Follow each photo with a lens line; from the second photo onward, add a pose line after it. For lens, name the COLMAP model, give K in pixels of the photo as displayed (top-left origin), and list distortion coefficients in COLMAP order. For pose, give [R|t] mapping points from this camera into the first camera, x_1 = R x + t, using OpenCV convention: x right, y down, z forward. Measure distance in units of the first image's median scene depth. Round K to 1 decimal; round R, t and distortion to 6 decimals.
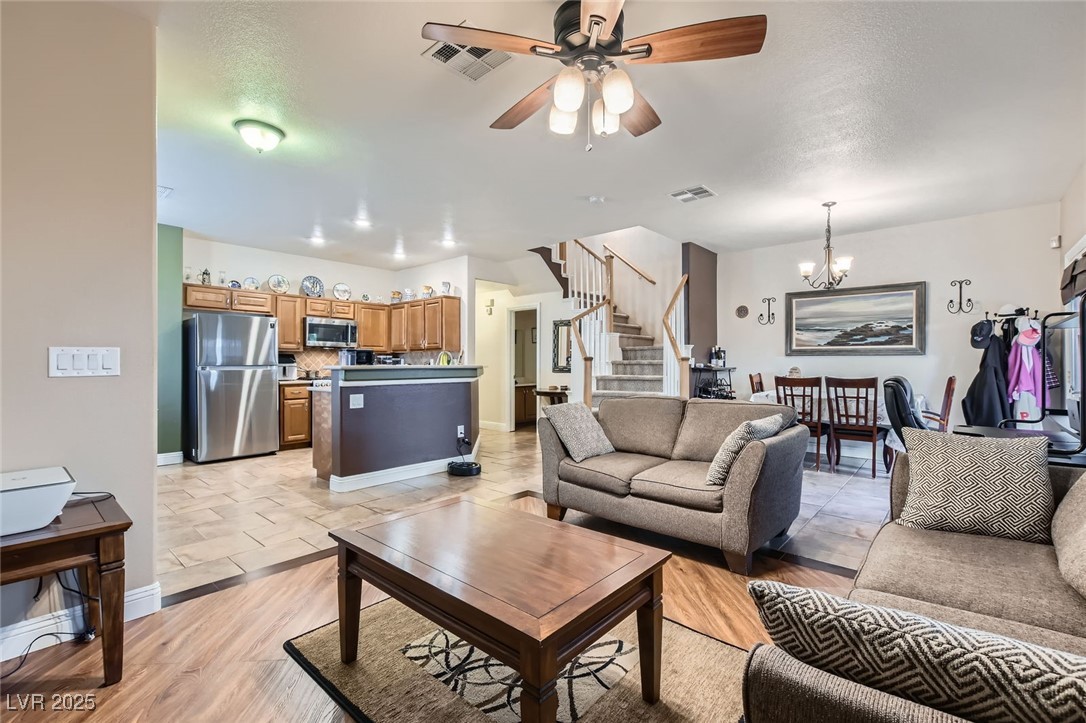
lens RADIAL K [[476.5, 0, 548.5], [0, 476.5, 359.9], [0, 0, 1]] dist [-0.005475, 0.004433]
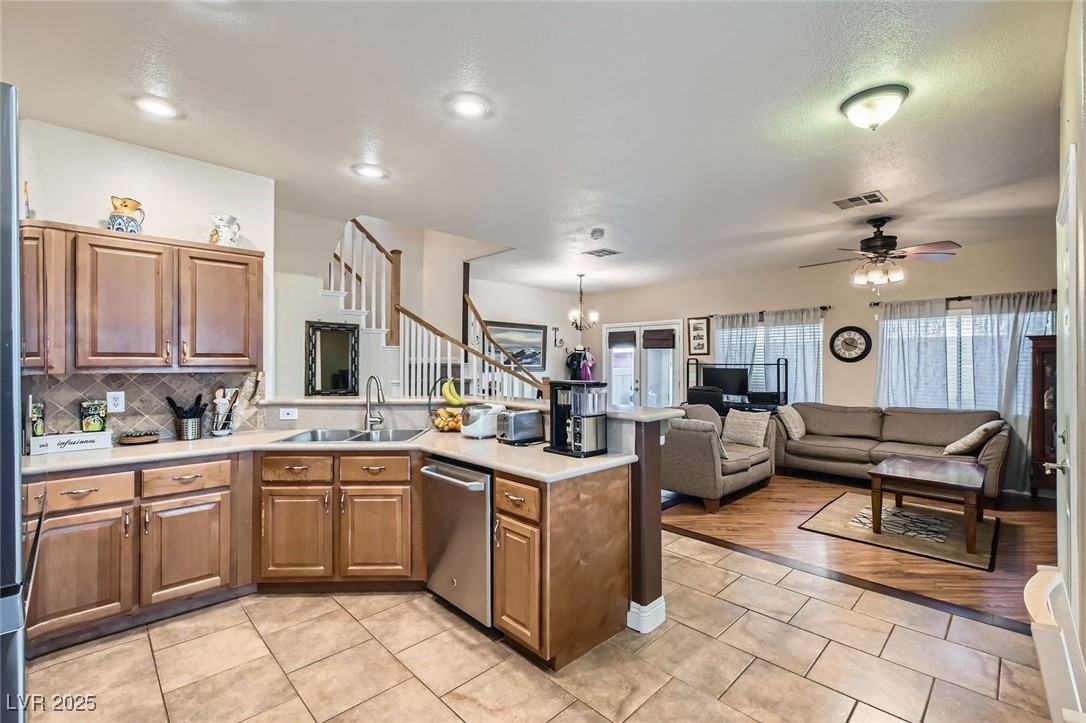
lens RADIAL K [[476.5, 0, 543.8], [0, 476.5, 360.5], [0, 0, 1]] dist [-0.005475, 0.004433]
pose [[0.077002, 0.006190, 0.997012, -0.718731], [-0.006674, 0.999962, -0.005693, -0.031472], [-0.997009, -0.006216, 0.077041, 0.752734]]
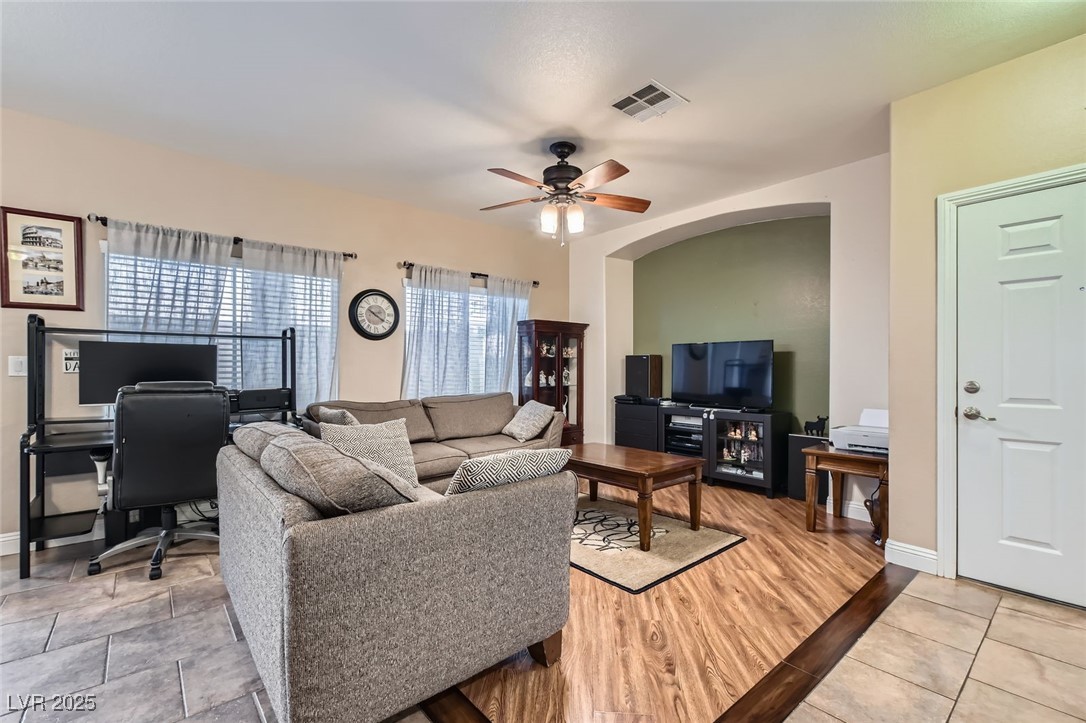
lens RADIAL K [[476.5, 0, 552.5], [0, 476.5, 362.1], [0, 0, 1]] dist [-0.005475, 0.004433]
pose [[-0.990702, 0.000129, 0.136053, -0.037404], [-0.001676, 0.999912, -0.013153, 0.004163], [-0.136043, -0.013258, -0.990614, 0.854997]]
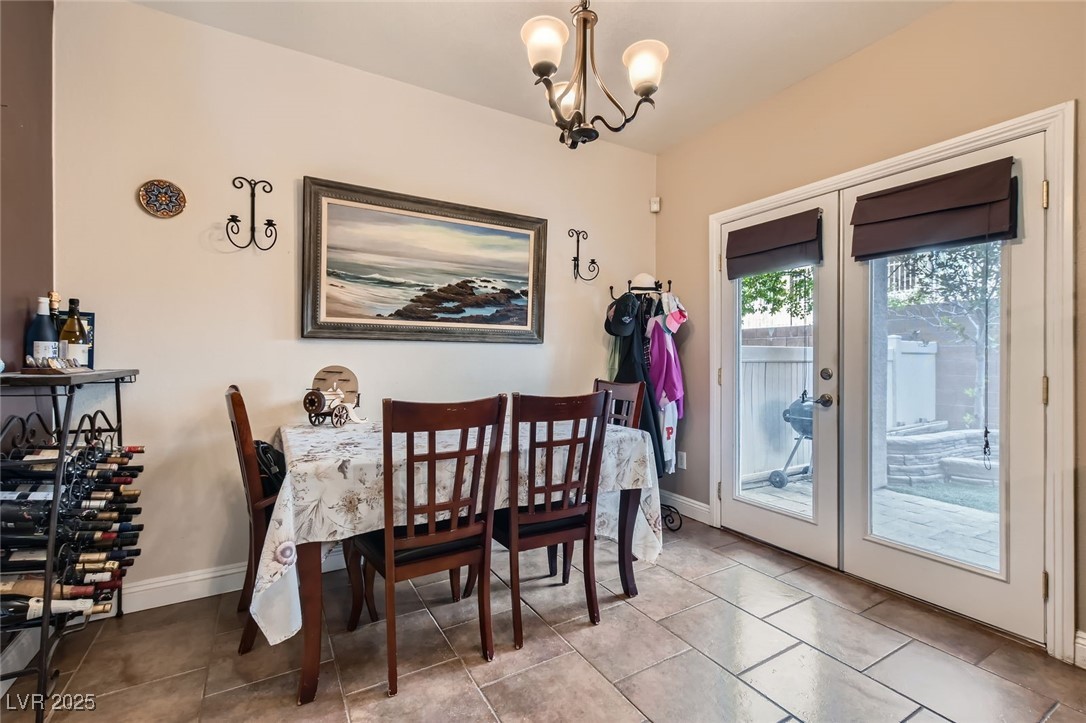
lens RADIAL K [[476.5, 0, 542.6], [0, 476.5, 357.5], [0, 0, 1]] dist [-0.005475, 0.004433]
pose [[0.322650, 0.001094, 0.946518, 0.194257], [-0.008811, 0.999959, 0.001848, 0.005269], [-0.946477, -0.008936, 0.322647, 0.691331]]
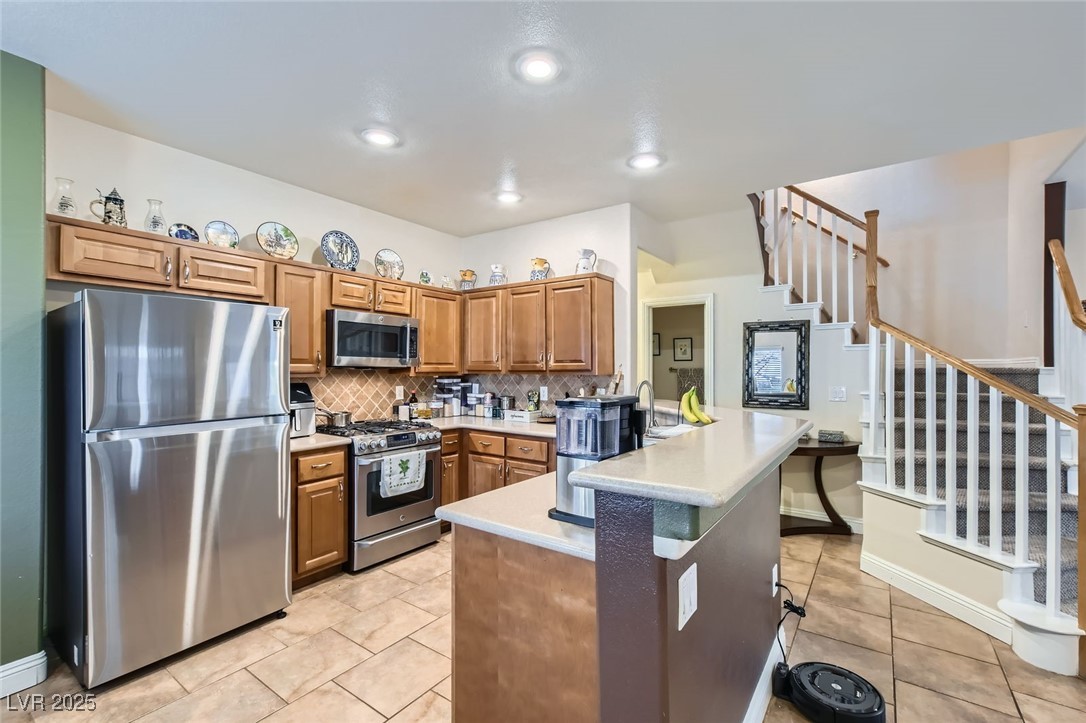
lens RADIAL K [[476.5, 0, 550.5], [0, 476.5, 364.5], [0, 0, 1]] dist [-0.005475, 0.004433]
pose [[0.994364, 0.001302, 0.106016, -0.357821], [-0.001488, 0.999997, 0.001679, -0.034793], [-0.106014, -0.001827, 0.994363, 0.508869]]
